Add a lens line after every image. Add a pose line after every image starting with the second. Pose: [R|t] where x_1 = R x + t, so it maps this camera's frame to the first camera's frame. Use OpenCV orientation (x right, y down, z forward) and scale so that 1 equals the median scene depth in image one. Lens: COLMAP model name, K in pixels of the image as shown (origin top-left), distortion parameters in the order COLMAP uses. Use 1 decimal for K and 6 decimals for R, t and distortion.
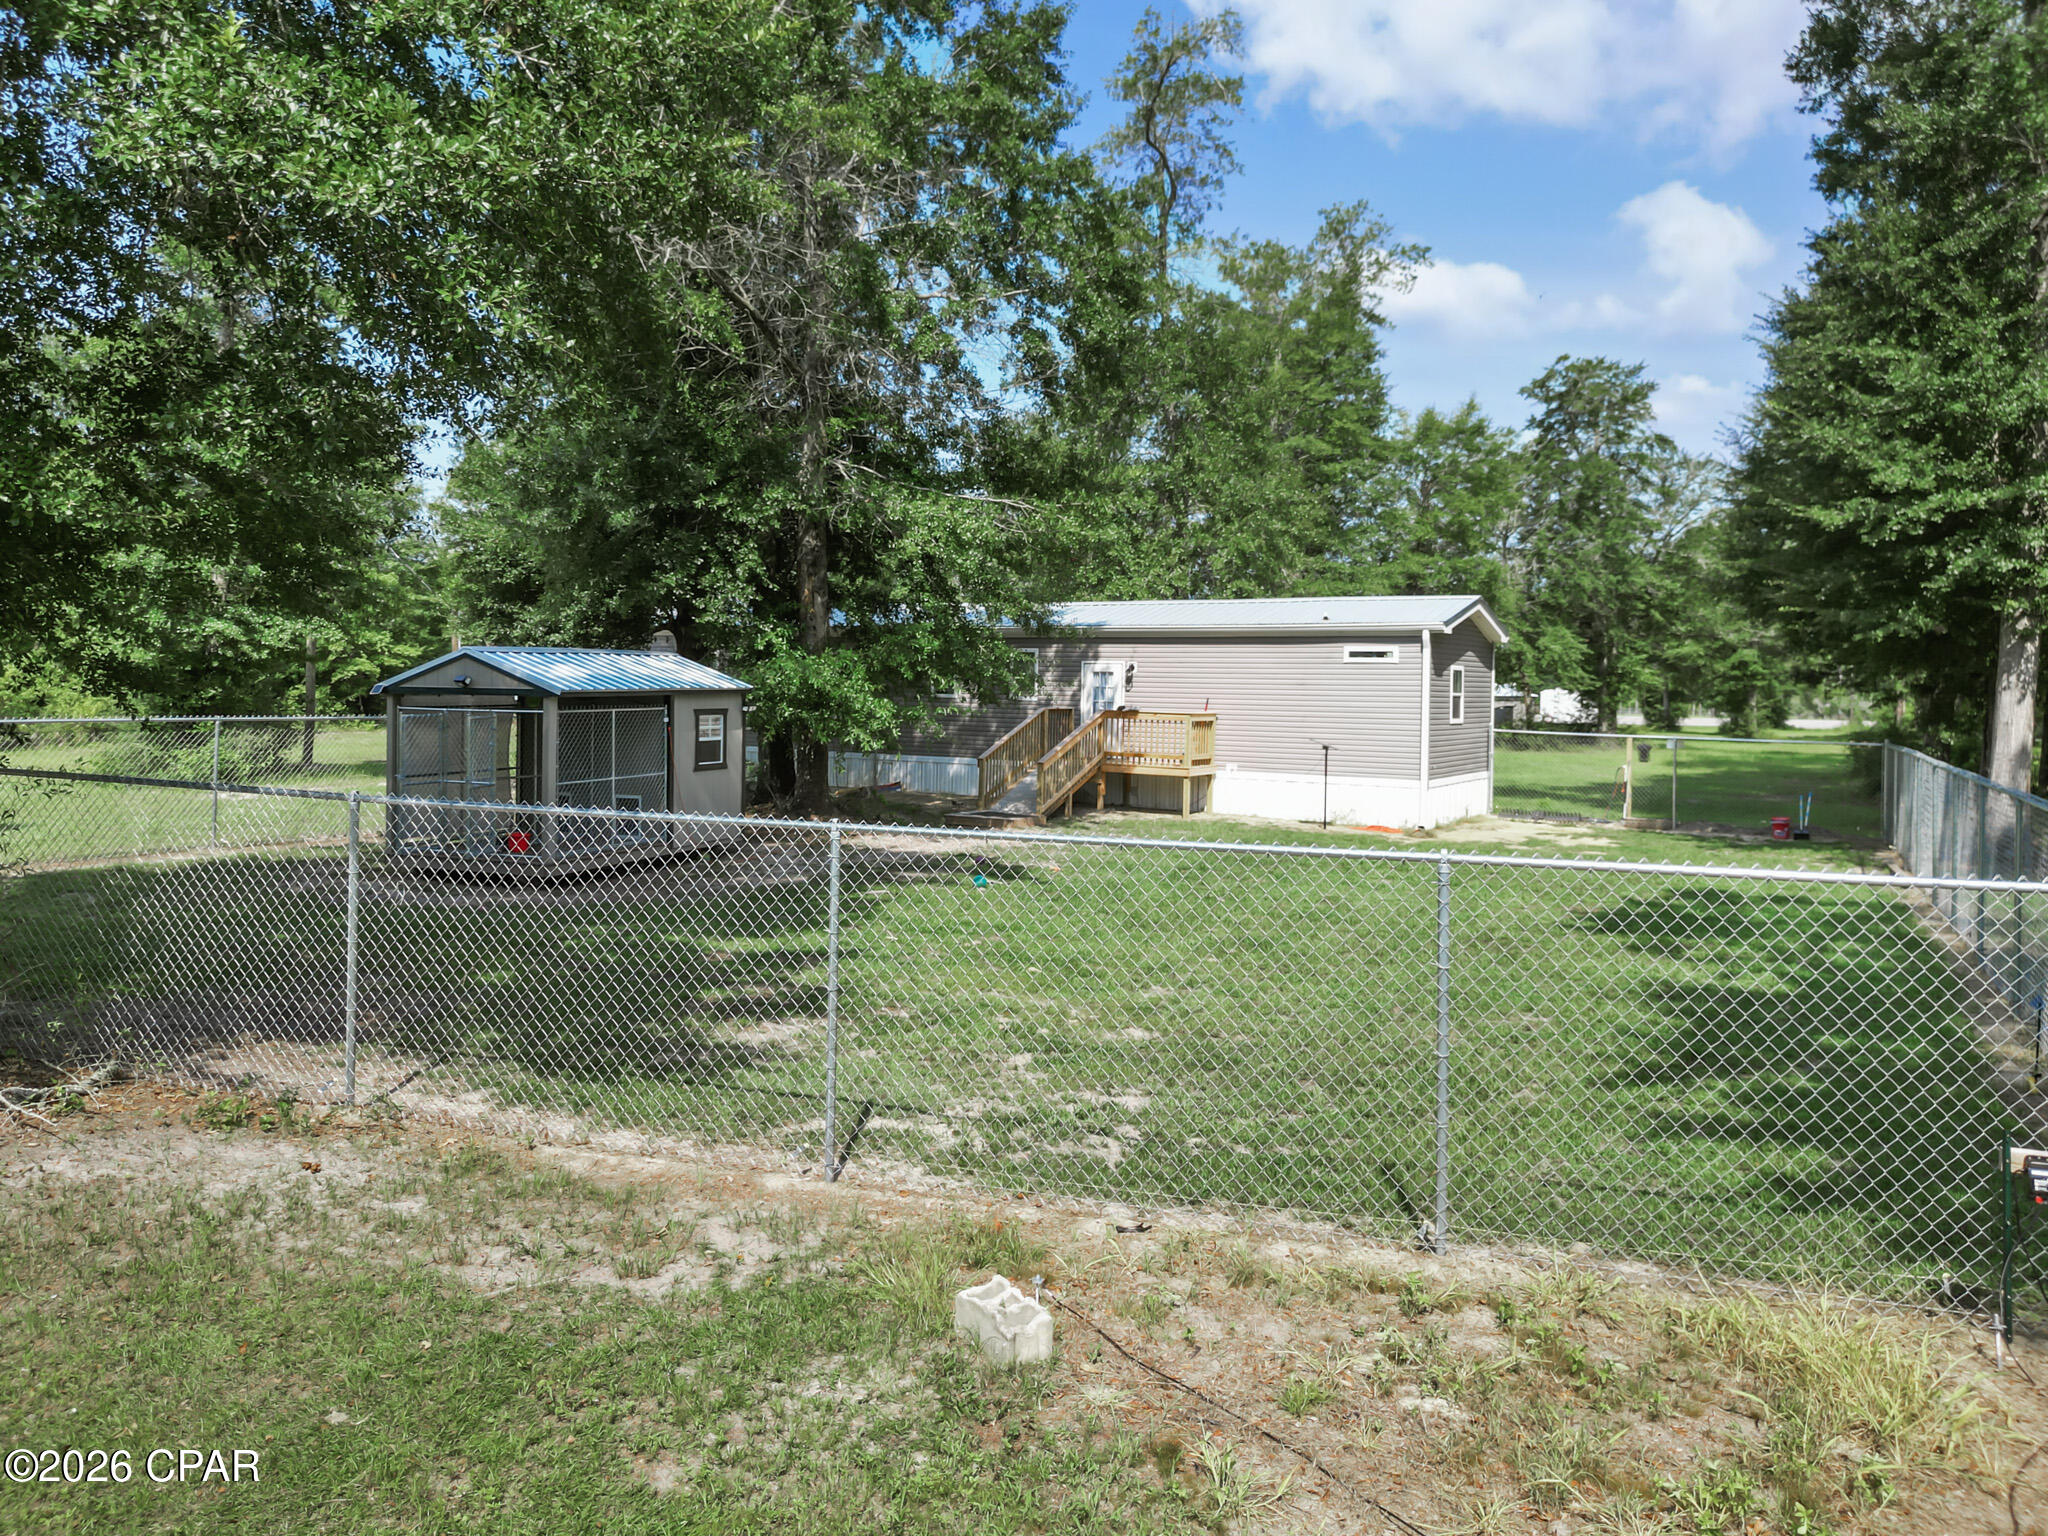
lens RADIAL K [[1435.6, 0, 1022.1], [0, 1435.6, 755.4], [0, 0, 1]] dist [0.041954, -0.031653]
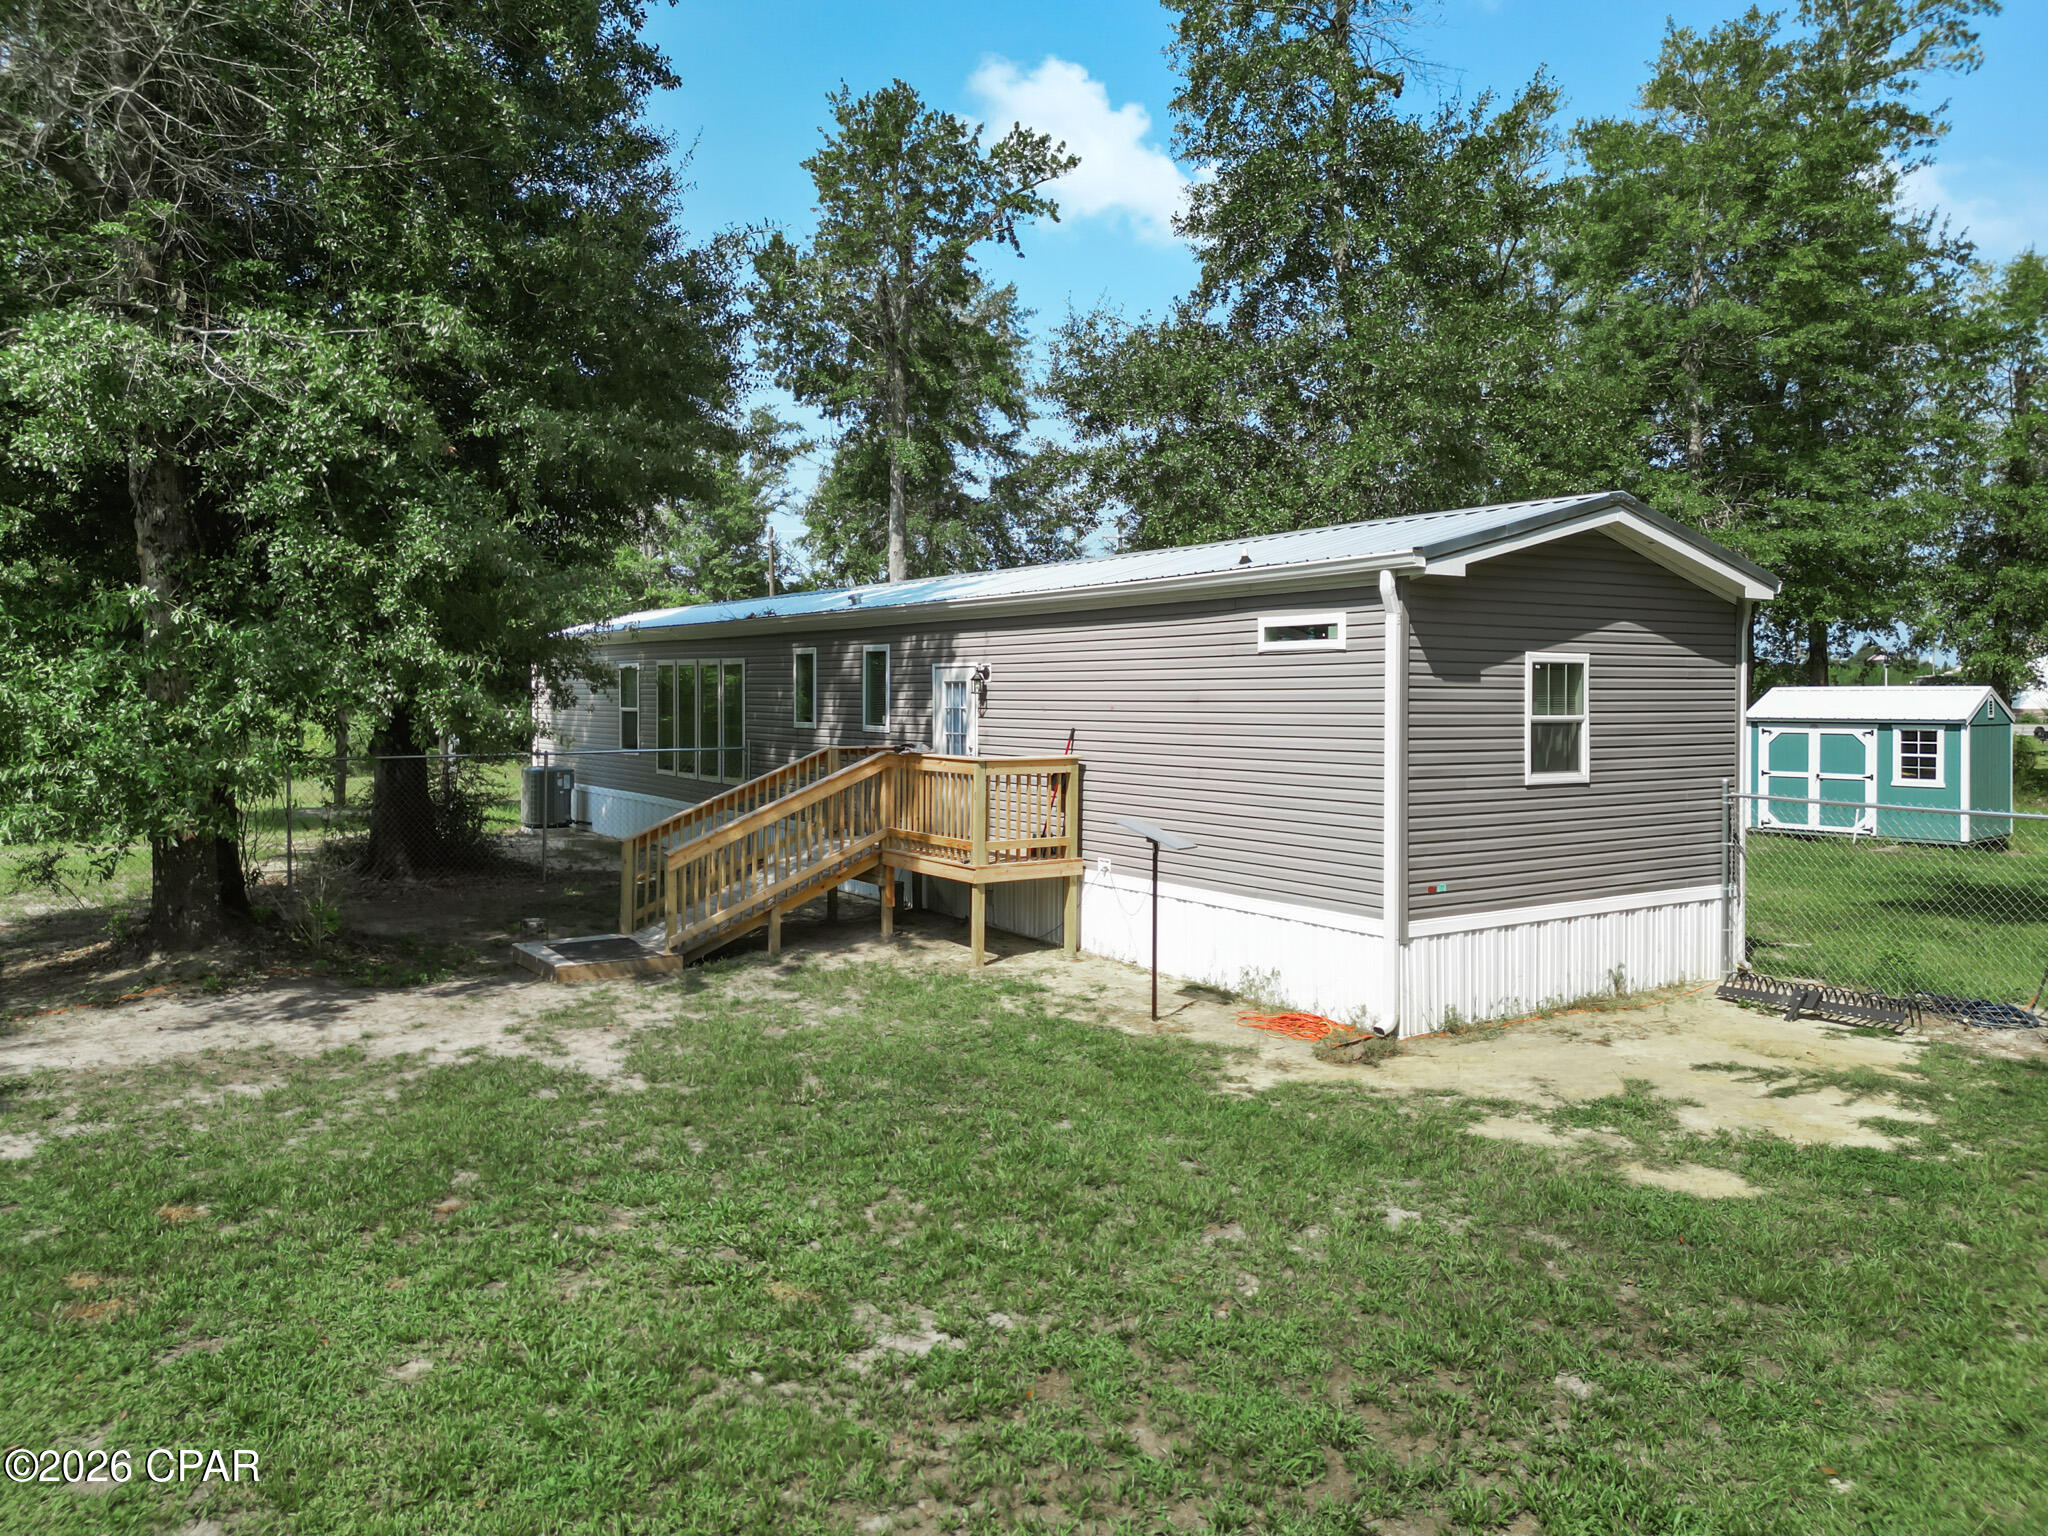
lens RADIAL K [[1435.6, 0, 1038.6], [0, 1435.6, 748.3], [0, 0, 1]] dist [0.041954, -0.031653]
pose [[0.908686, -0.001767, -0.417477, 0.324628], [-0.004605, 0.999888, -0.014255, -0.024738], [0.417455, 0.014876, 0.908576, 0.508156]]
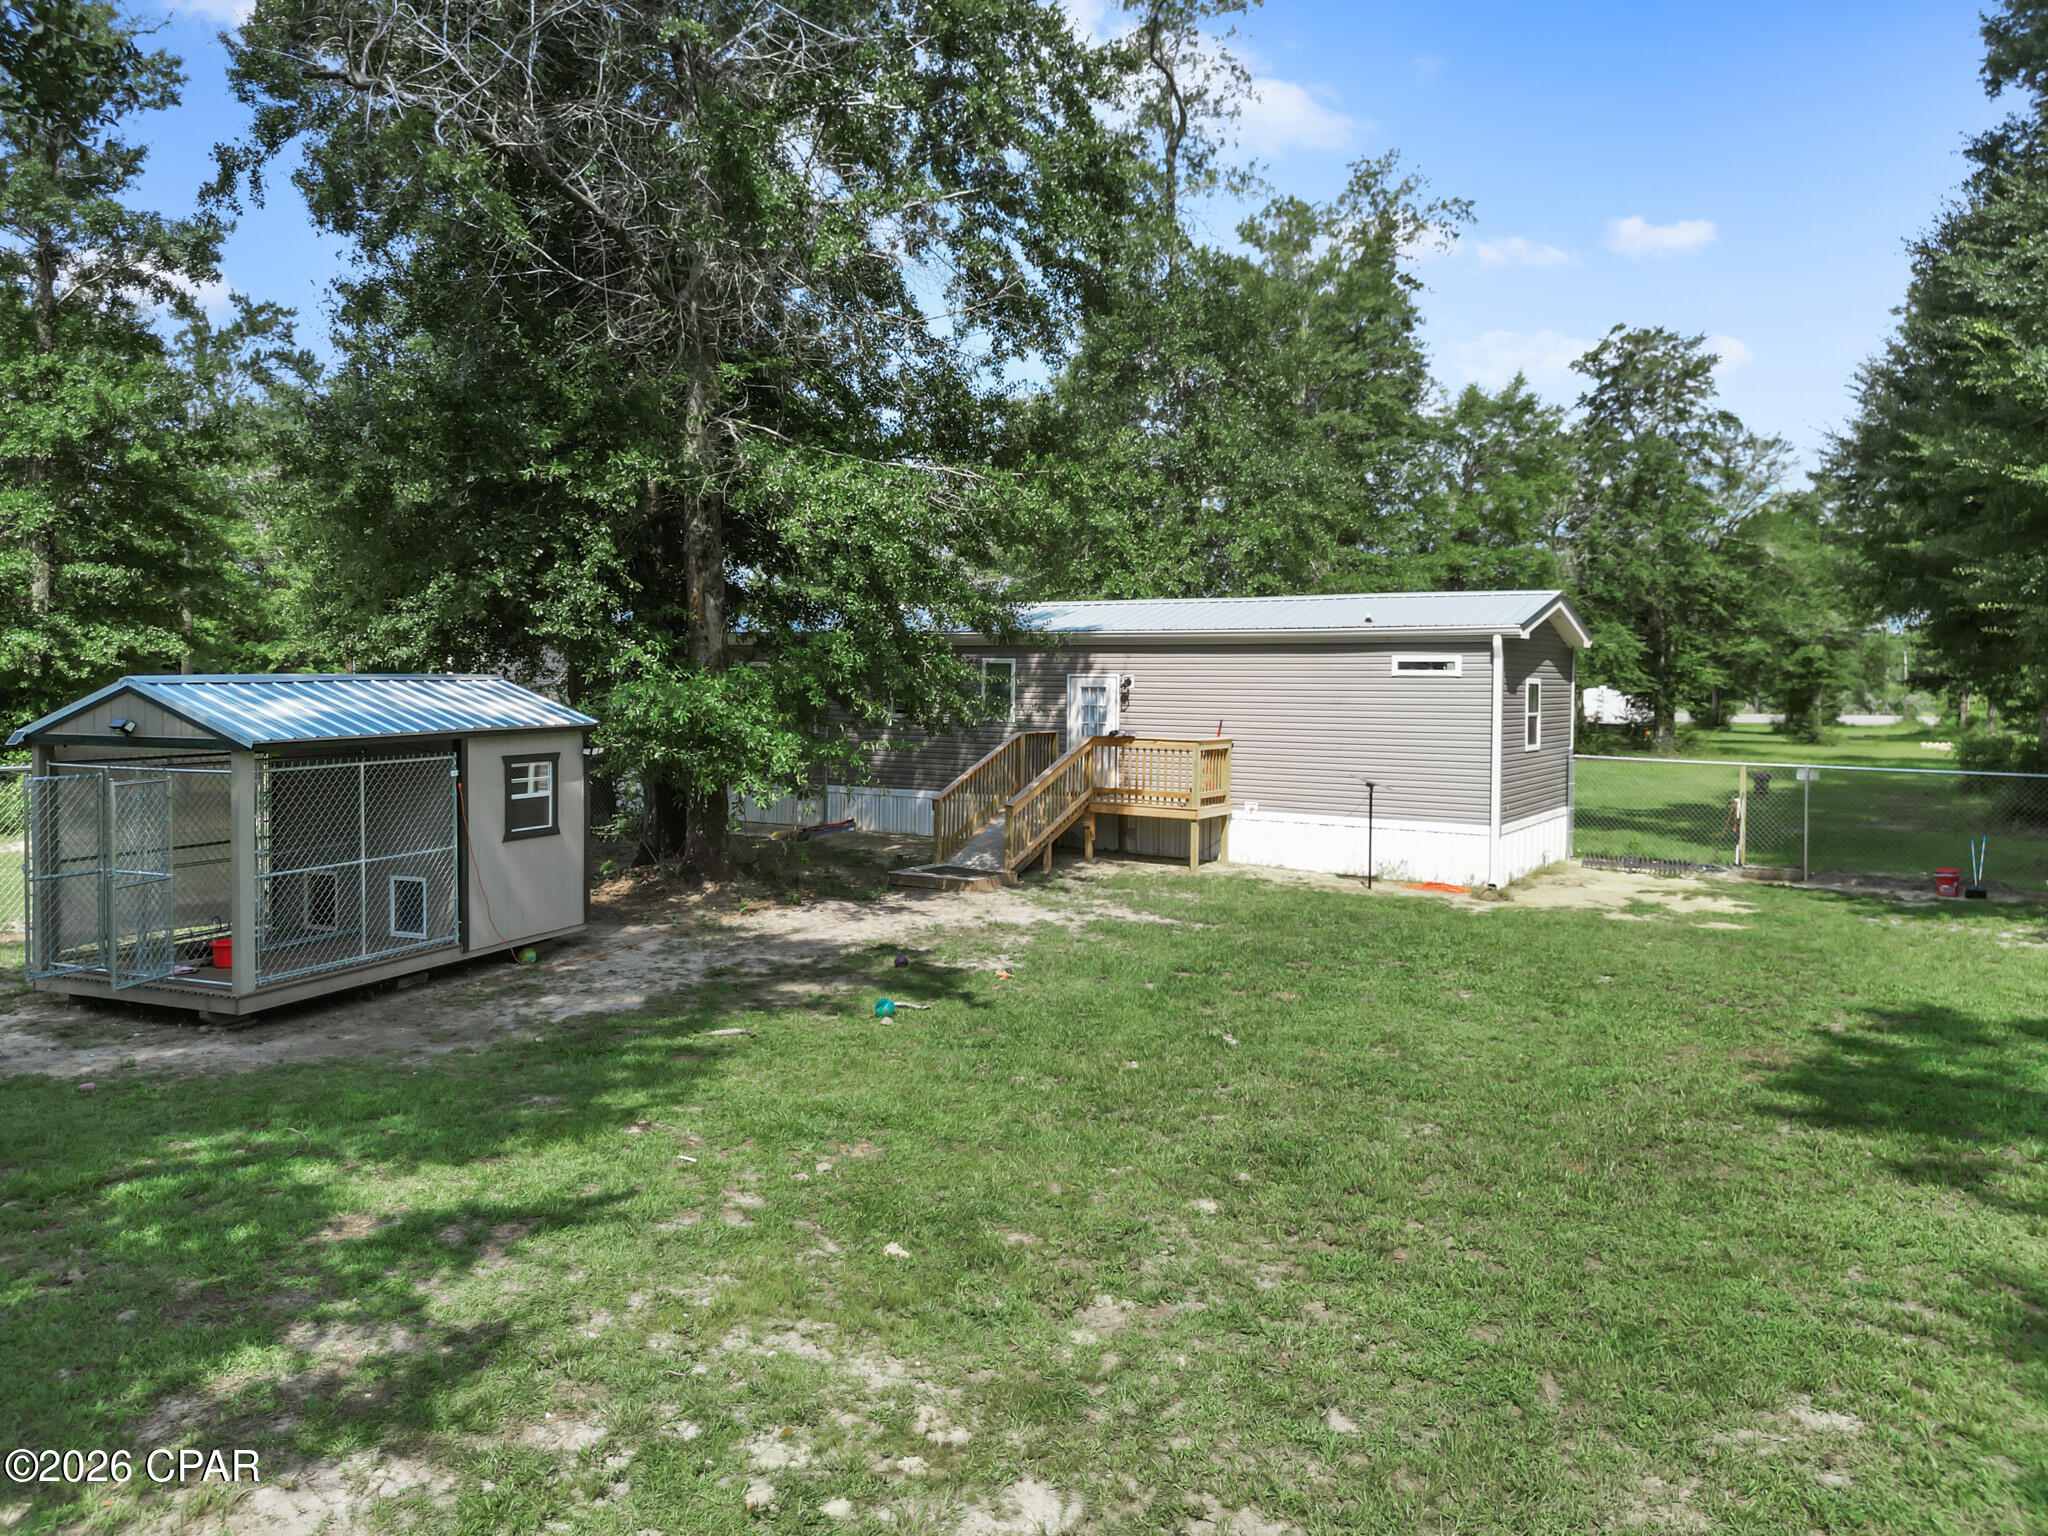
lens RADIAL K [[1435.6, 0, 1029.8], [0, 1435.6, 772.9], [0, 0, 1]] dist [0.041954, -0.031653]
pose [[0.999908, -0.006051, -0.012102, 0.030111], [0.006217, 0.999886, 0.013731, -0.021296], [0.012018, -0.013805, 0.999832, 0.185238]]
